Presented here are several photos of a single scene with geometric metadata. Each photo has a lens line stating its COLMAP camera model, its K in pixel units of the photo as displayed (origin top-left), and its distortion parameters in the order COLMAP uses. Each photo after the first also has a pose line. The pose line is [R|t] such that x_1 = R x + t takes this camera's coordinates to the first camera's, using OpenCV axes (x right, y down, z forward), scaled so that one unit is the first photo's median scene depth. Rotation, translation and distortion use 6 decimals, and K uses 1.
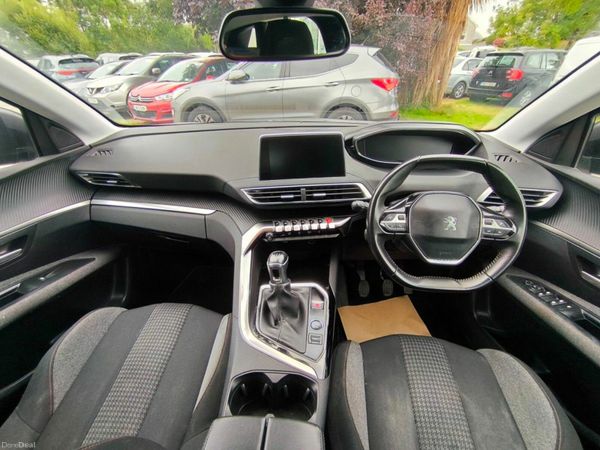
lens RADIAL K [[273.0, 0, 302.8], [0, 273.0, 231.9], [0, 0, 1]] dist [0.002815, -0.002020]
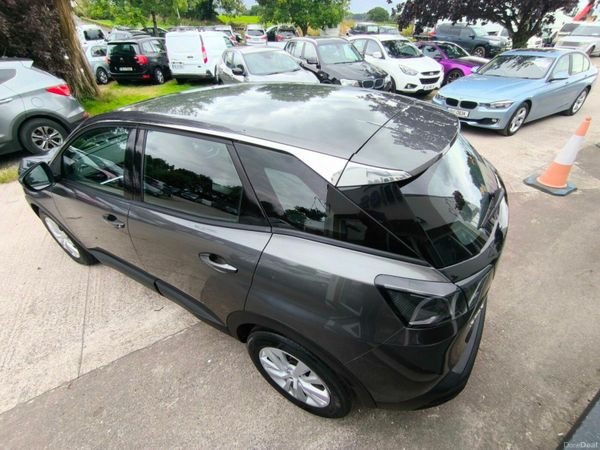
lens RADIAL K [[273.0, 0, 305.2], [0, 273.0, 227.4], [0, 0, 1]] dist [0.002815, -0.002020]
pose [[0.451804, -0.534494, 0.714275, -1.673850], [0.482210, 0.819926, 0.308537, 0.314457], [-0.750564, 0.205033, 0.628184, -1.719402]]
